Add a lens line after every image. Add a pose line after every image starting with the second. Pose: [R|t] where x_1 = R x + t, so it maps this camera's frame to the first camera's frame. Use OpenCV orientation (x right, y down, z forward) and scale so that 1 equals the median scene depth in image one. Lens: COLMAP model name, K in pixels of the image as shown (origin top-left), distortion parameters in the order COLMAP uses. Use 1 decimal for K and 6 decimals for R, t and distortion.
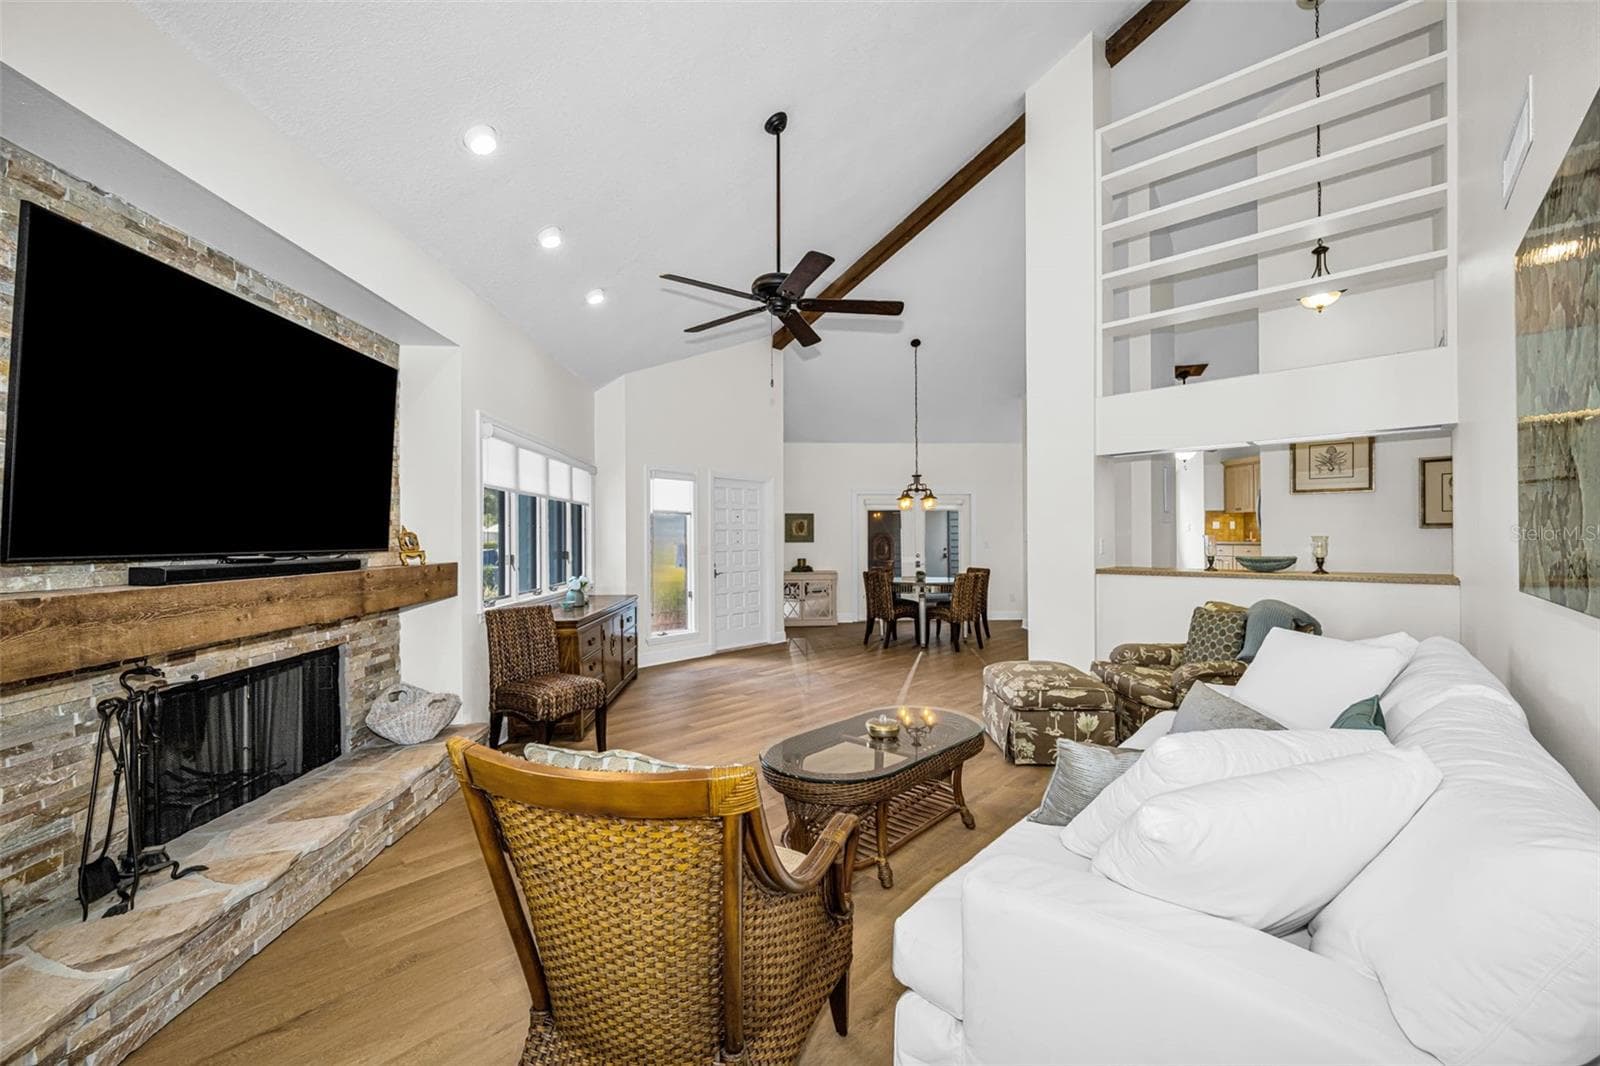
lens RADIAL K [[626.1, 0, 800.0], [0, 626.1, 533.0], [0, 0, 1]] dist [0.000922, -0.000069]
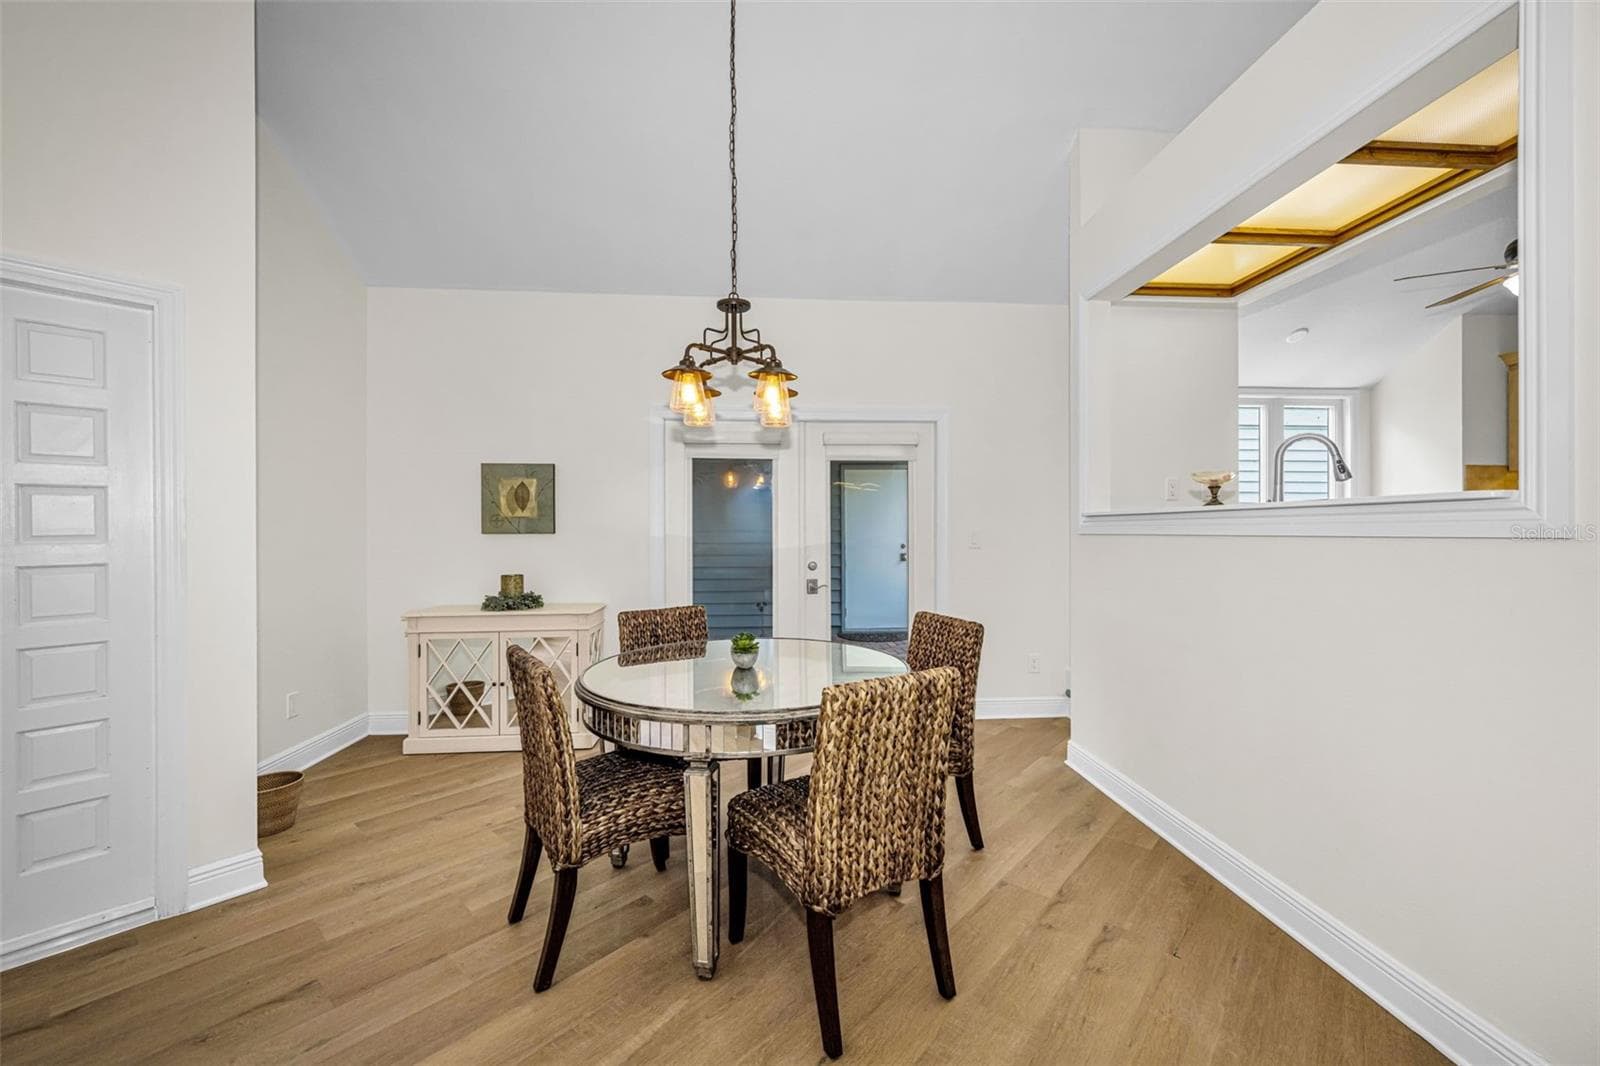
lens RADIAL K [[626.1, 0, 800.0], [0, 626.1, 533.0], [0, 0, 1]] dist [0.000922, -0.000069]
pose [[0.999892, 0.001072, 0.014671, 0.177837], [-0.001279, 0.999899, 0.014131, 0.008235], [-0.014654, -0.014148, 0.999793, 0.592463]]
